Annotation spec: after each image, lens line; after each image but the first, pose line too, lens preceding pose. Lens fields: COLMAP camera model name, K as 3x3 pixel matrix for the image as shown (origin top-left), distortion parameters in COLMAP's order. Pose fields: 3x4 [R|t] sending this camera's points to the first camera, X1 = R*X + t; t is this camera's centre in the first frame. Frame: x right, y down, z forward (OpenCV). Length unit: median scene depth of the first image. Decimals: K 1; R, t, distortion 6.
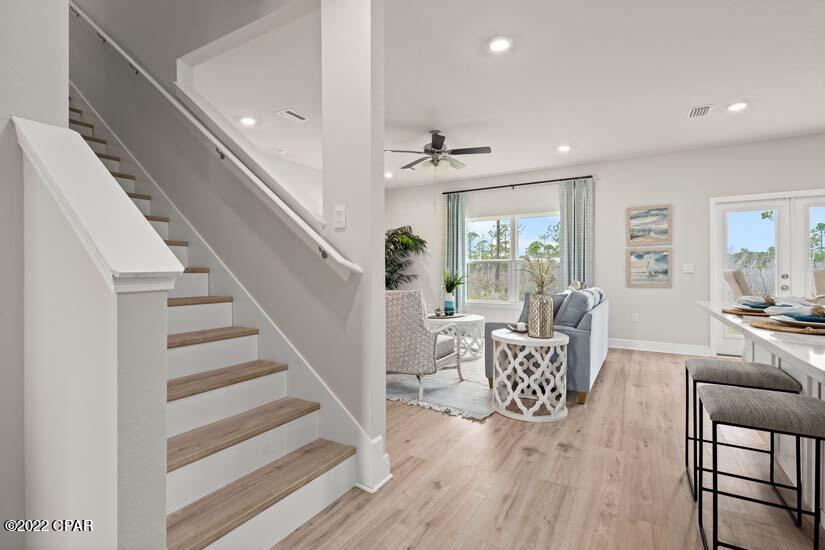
lens RADIAL K [[384.4, 0, 415.5], [0, 384.4, 271.2], [0, 0, 1]] dist [-0.004413, 0.000522]
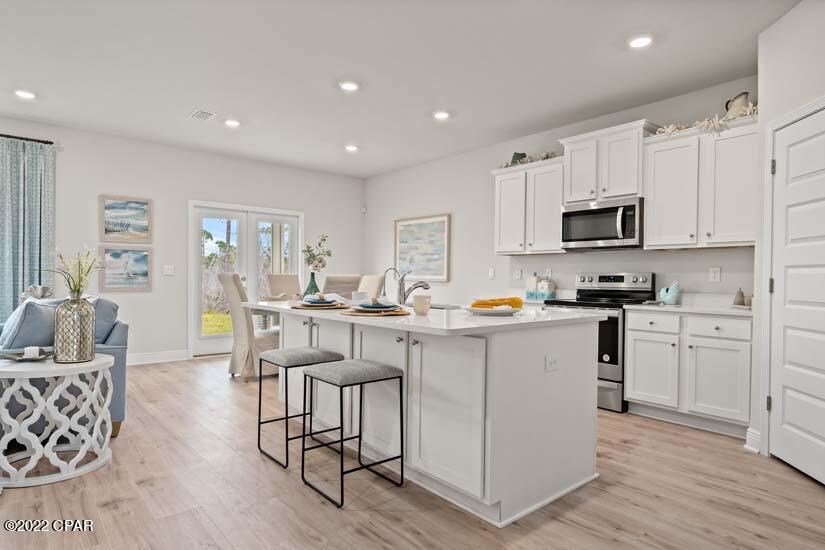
lens RADIAL K [[465.7, 0, 416.3], [0, 465.7, 278.9], [0, 0, 1]] dist [-0.002946, -0.001549]
pose [[0.318654, -0.000874, 0.947871, -0.177188], [-0.012854, 0.999904, 0.005244, -0.000334], [-0.947784, -0.013854, 0.318612, 0.054565]]
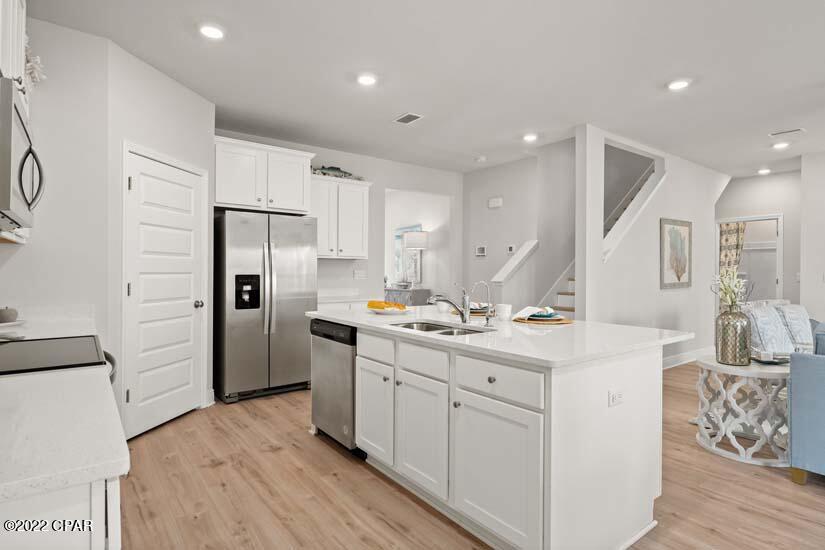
lens RADIAL K [[435.8, 0, 412.8], [0, 435.8, 273.3], [0, 0, 1]] dist [0.004887, 0.000274]
pose [[-0.383000, 0.006673, -0.923724, 7.787773], [0.002174, 0.999978, 0.006323, -0.146996], [0.923746, 0.000413, -0.383006, 2.672544]]
